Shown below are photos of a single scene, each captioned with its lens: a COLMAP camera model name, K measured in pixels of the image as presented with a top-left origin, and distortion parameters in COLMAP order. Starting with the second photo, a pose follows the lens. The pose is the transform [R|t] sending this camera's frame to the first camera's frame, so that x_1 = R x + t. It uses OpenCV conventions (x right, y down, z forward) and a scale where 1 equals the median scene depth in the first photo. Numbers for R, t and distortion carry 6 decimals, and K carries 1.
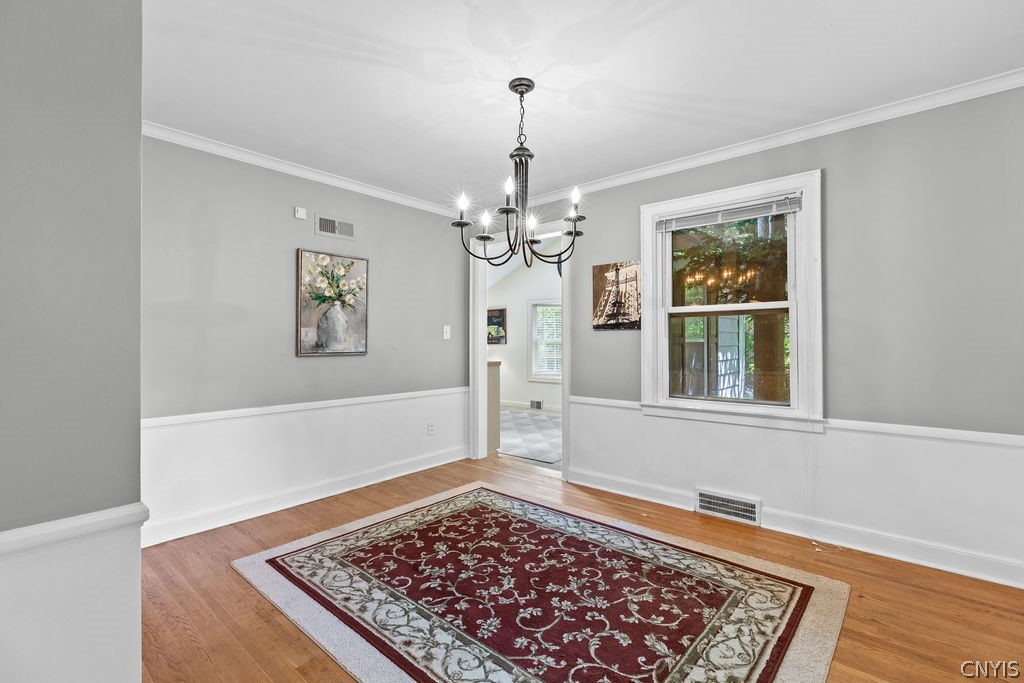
lens RADIAL K [[457.5, 0, 511.0], [0, 457.5, 336.5], [0, 0, 1]] dist [0.013149, 0.000273]
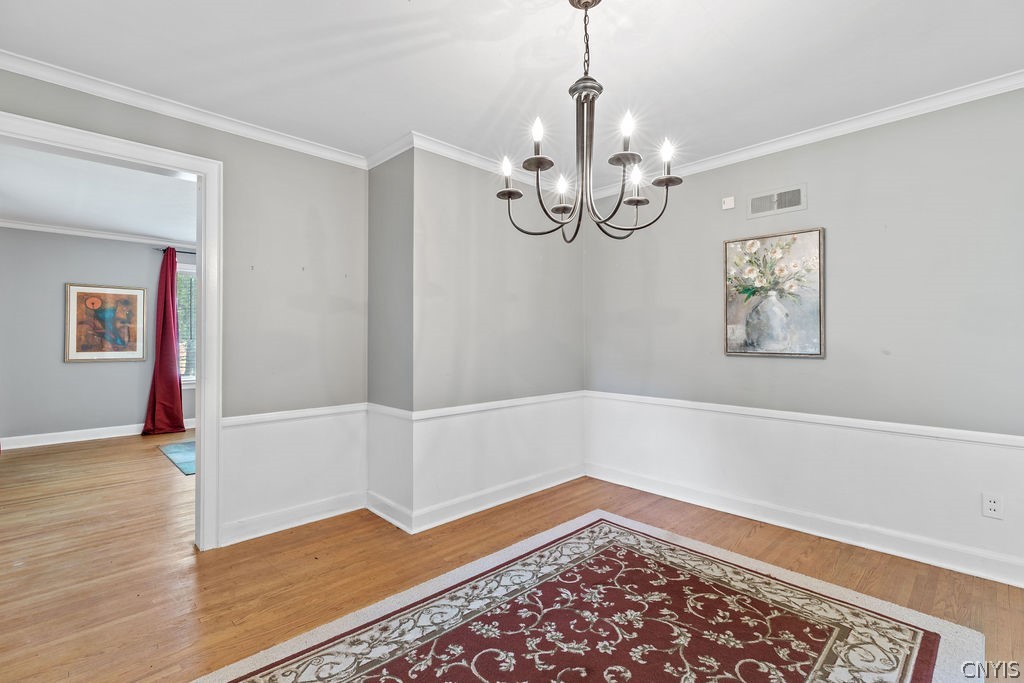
lens RADIAL K [[464.3, 0, 512.0], [0, 464.3, 334.8], [0, 0, 1]] dist [0.004978, 0.000211]
pose [[-0.082029, -0.005239, -0.996616, 0.732336], [0.007649, 0.999953, -0.005886, 0.004420], [0.996601, -0.008106, -0.081985, 0.885754]]
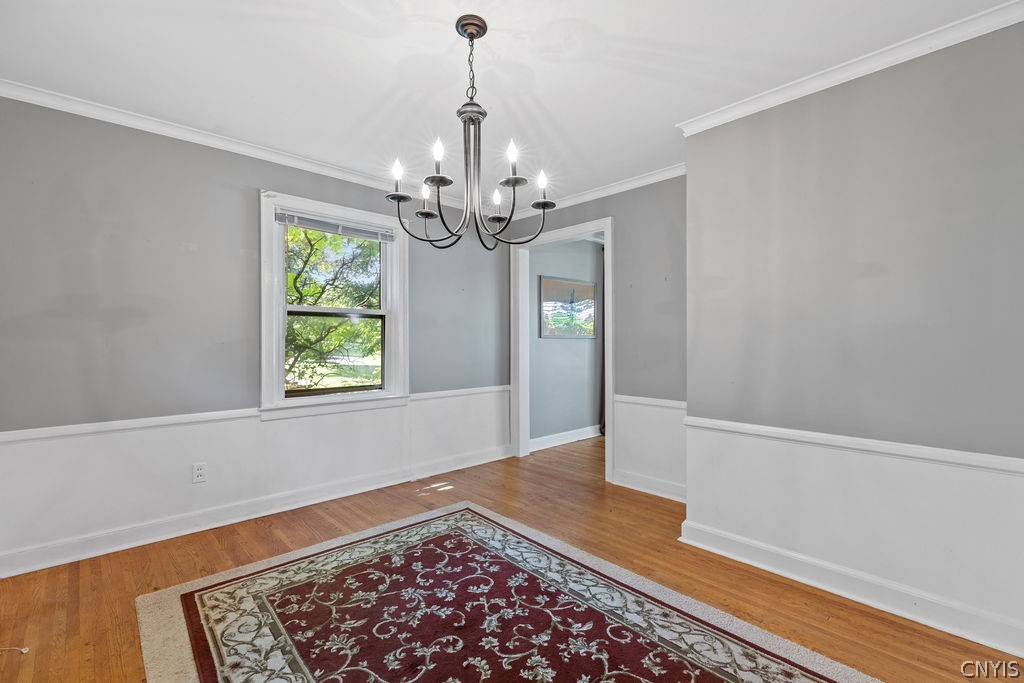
lens RADIAL K [[459.6, 0, 511.0], [0, 459.6, 341.1], [0, 0, 1]] dist [0.003523, -0.000019]
pose [[-0.993703, 0.003008, 0.112008, -0.129008], [0.002371, 0.999980, -0.005818, 0.015031], [-0.112024, -0.005516, -0.993690, 1.697596]]
